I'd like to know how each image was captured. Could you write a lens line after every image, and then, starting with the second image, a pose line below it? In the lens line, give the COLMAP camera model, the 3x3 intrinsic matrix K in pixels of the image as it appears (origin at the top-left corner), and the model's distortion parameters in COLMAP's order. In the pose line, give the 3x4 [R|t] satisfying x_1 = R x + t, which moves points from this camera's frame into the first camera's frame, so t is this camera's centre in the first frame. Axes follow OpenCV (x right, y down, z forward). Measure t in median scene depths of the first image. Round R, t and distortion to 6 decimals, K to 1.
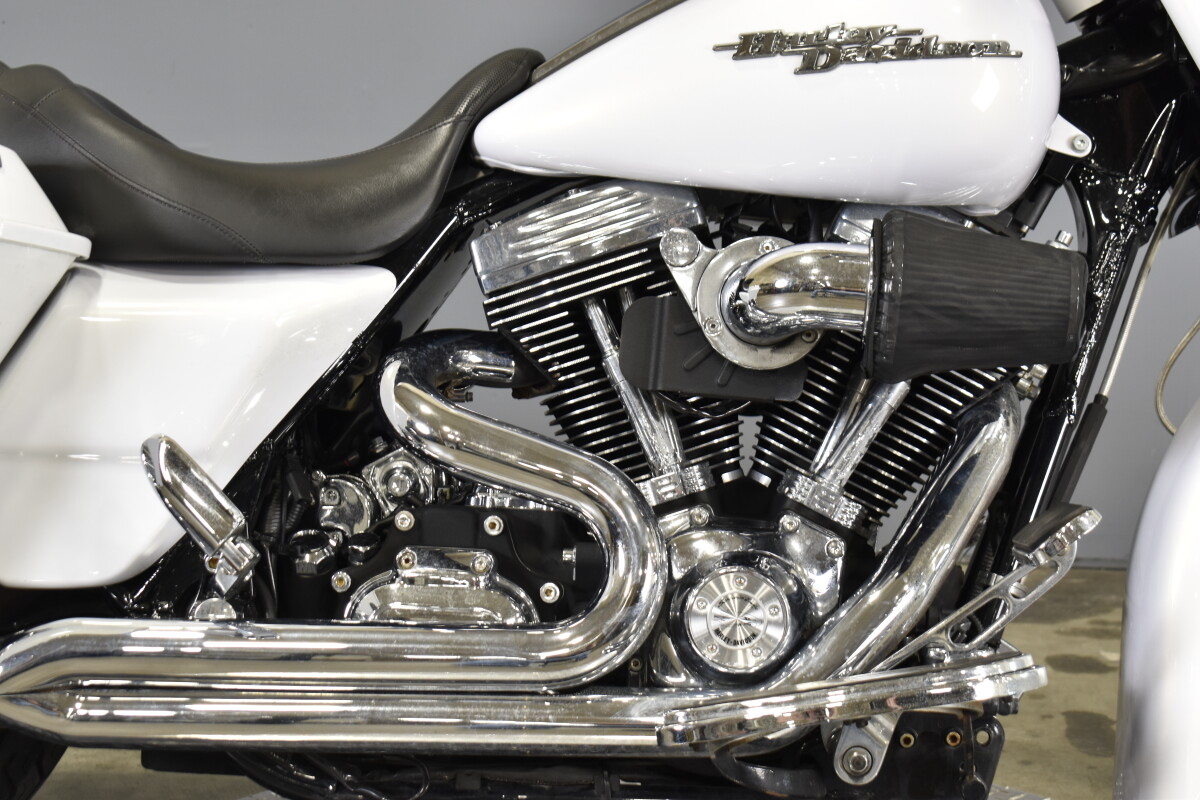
lens RADIAL K [[2441.2, 0, 600.0], [0, 2441.2, 400.0], [0, 0, 1]] dist [-0.000318, 0.085873]
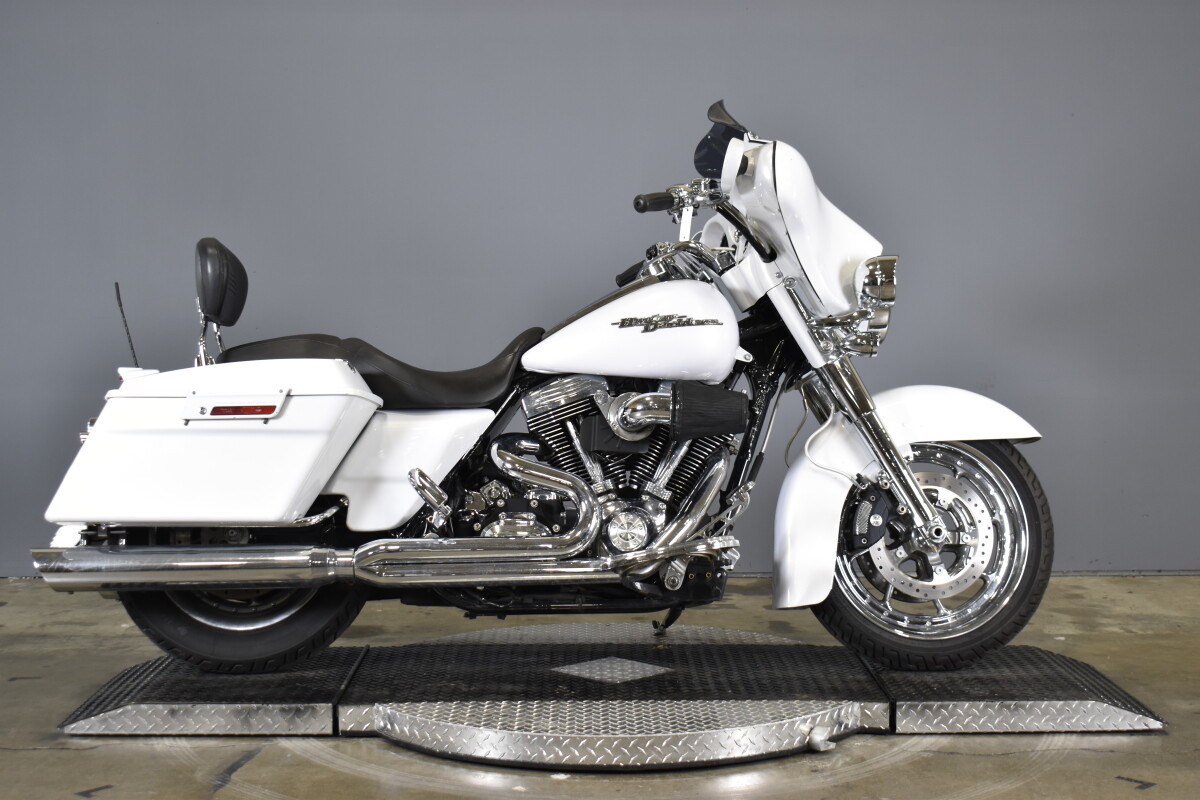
lens RADIAL K [[1804.2, 0, 600.0], [0, 1804.2, 400.0], [0, 0, 1]] dist [0.023809, 0.058640]
pose [[0.997665, -0.025340, 0.063424, -0.094790], [0.032657, 0.992578, -0.117139, 0.173212], [-0.059985, 0.118936, 0.991088, -0.973970]]
